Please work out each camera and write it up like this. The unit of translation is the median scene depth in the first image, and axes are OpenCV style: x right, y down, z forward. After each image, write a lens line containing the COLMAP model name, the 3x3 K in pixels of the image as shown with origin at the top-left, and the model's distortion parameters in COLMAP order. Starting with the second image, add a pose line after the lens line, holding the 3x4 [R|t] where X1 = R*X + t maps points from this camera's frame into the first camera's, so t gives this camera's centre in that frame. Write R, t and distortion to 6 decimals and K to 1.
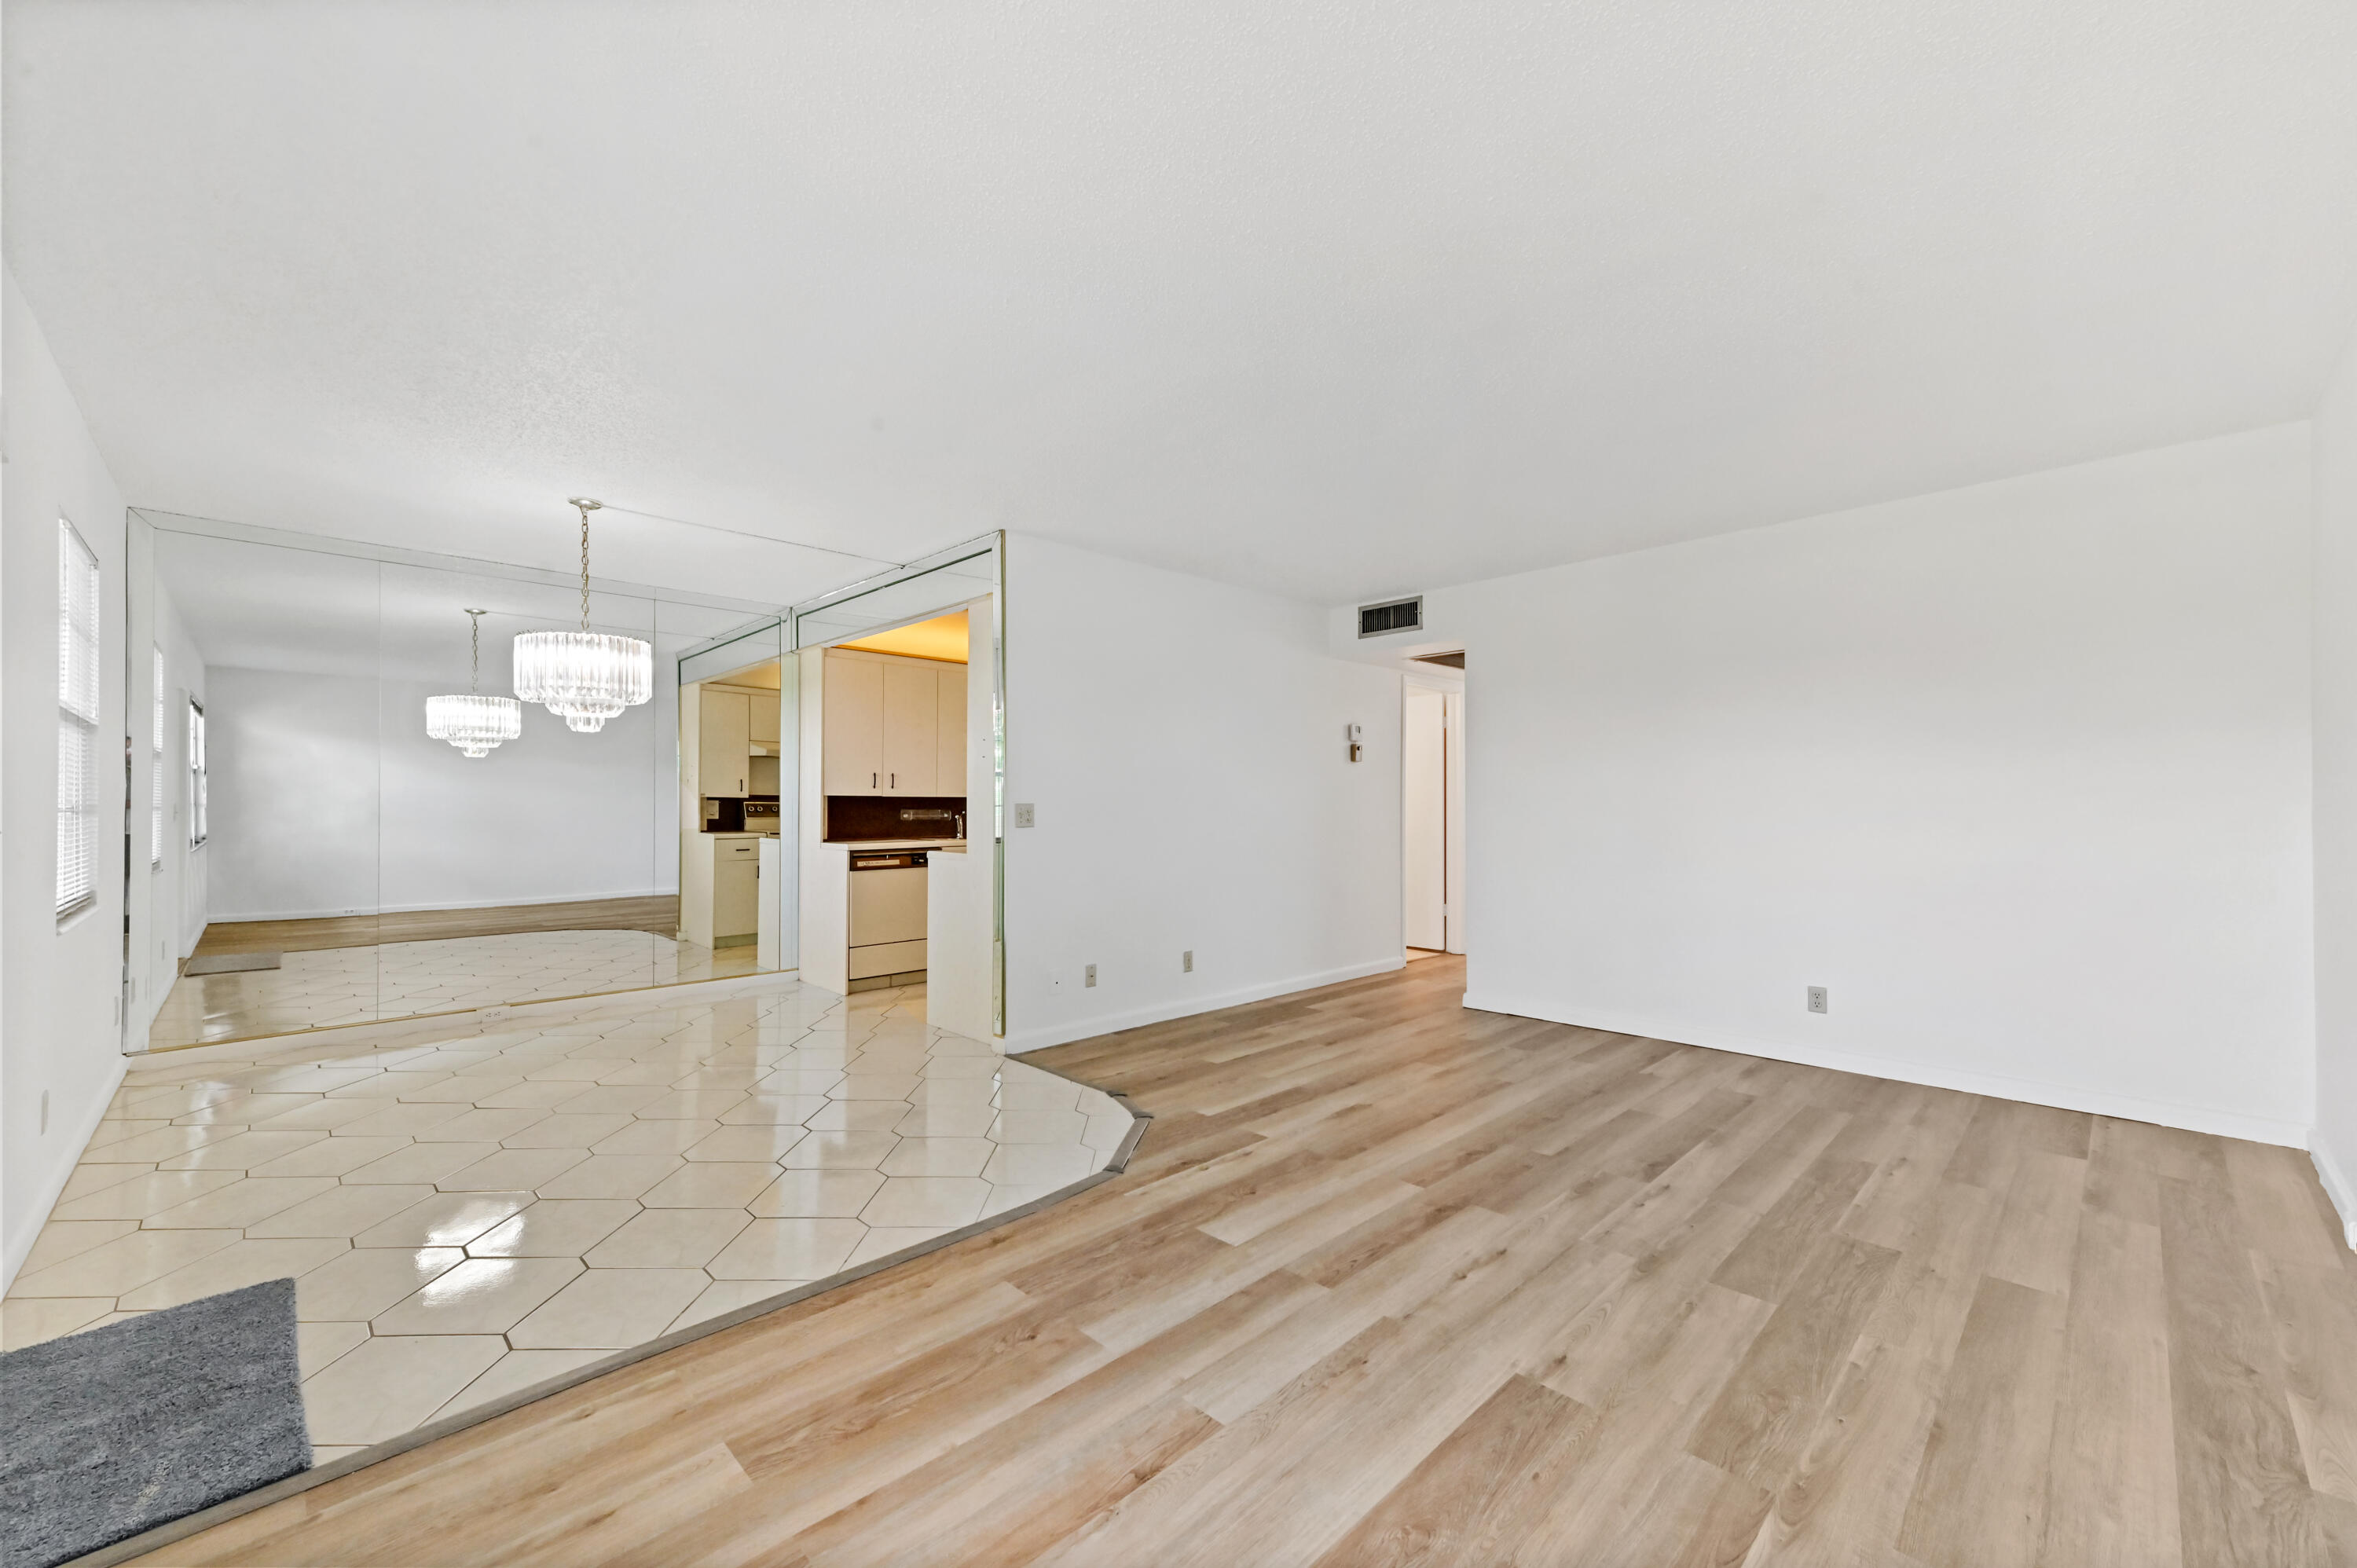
lens RADIAL K [[929.3, 0, 1174.1], [0, 929.3, 786.2], [0, 0, 1]] dist [-0.000551, -0.000095]
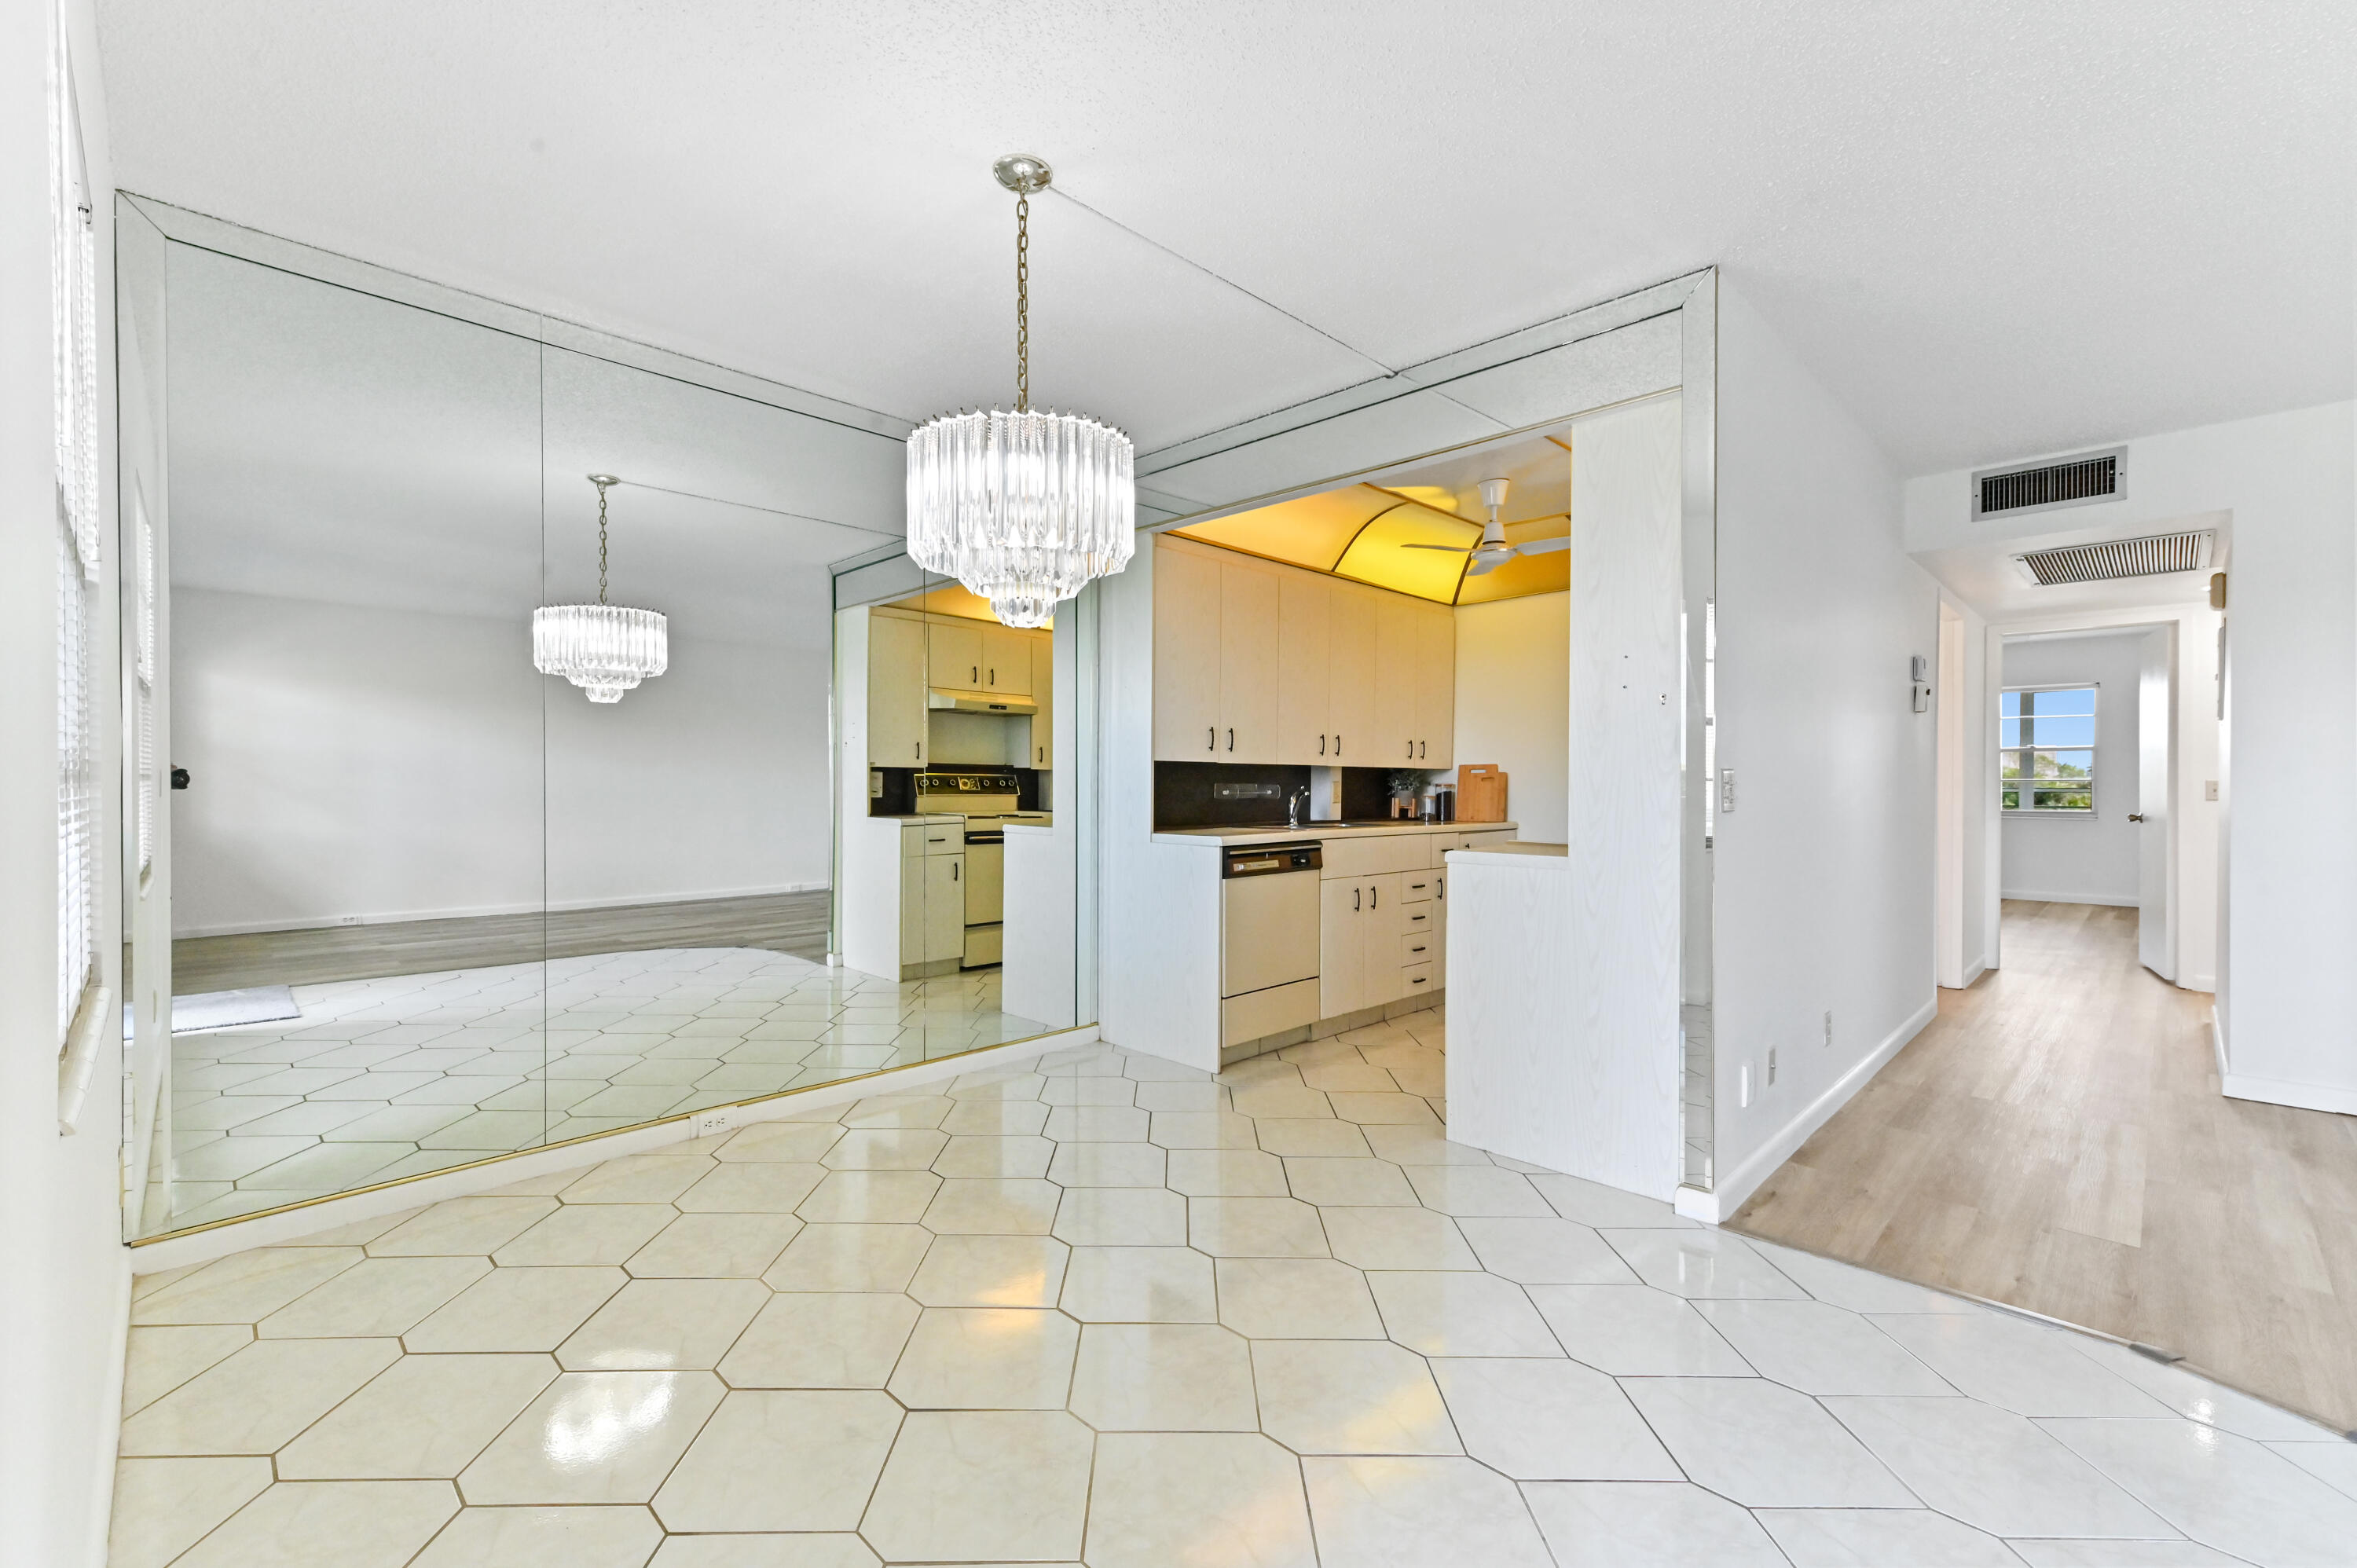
lens RADIAL K [[931.8, 0, 1180.7], [0, 931.8, 790.1], [0, 0, 1]] dist [-0.000703, 0.000083]
pose [[0.999973, 0.001995, 0.007011, -0.352038], [-0.002188, 0.999615, 0.027644, 0.012159], [-0.006953, -0.027658, 0.999593, 0.335112]]
